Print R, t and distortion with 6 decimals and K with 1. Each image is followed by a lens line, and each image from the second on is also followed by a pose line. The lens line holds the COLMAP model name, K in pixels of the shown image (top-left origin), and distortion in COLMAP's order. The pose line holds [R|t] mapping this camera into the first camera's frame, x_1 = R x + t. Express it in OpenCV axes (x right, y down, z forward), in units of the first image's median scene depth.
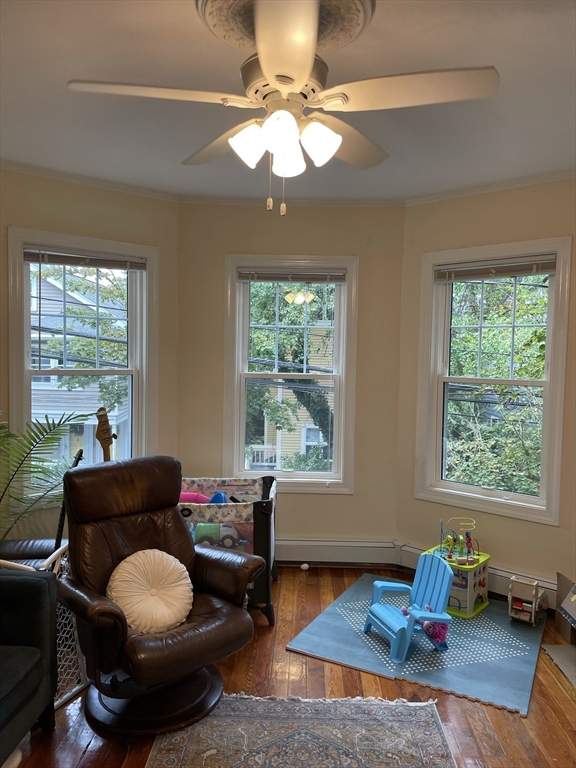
lens RADIAL K [[581.8, 0, 288.0], [0, 581.8, 384.0], [0, 0, 1]] dist [-0.005792, -0.003141]
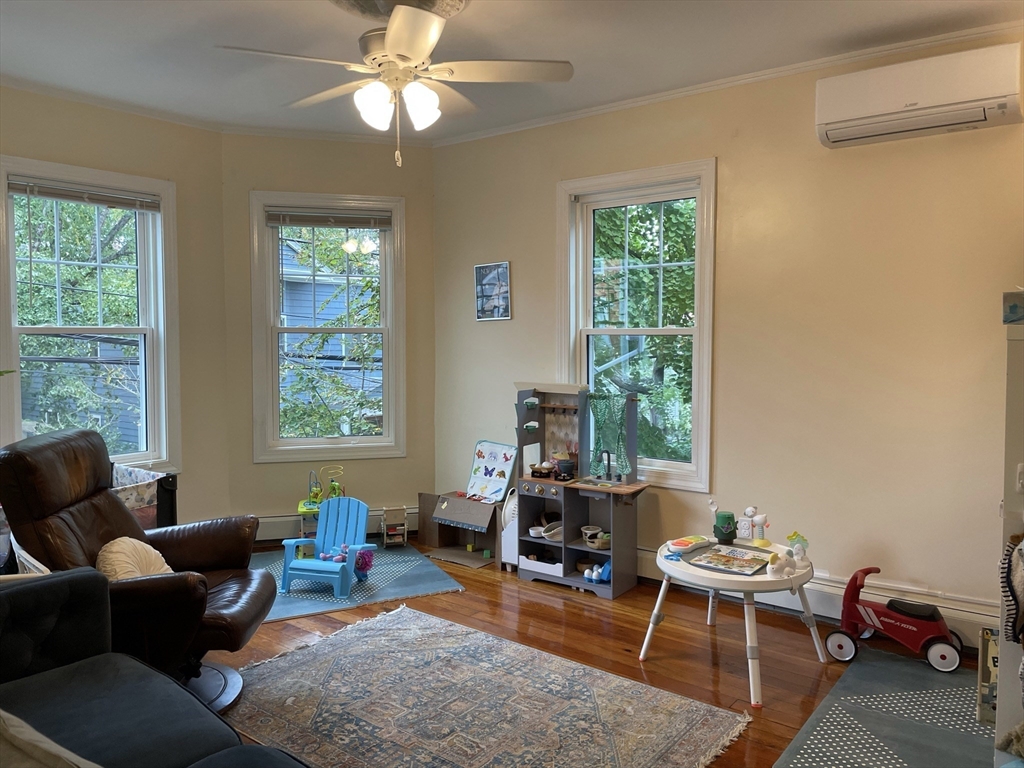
lens RADIAL K [[775.6, 0, 512.0], [0, 775.6, 384.0], [0, 0, 1]] dist [0.089562, -0.151733]
pose [[0.601069, -0.074692, 0.795699, -0.685999], [0.036212, 0.997146, 0.066248, 0.012825], [-0.798377, -0.011006, 0.602058, -0.081527]]
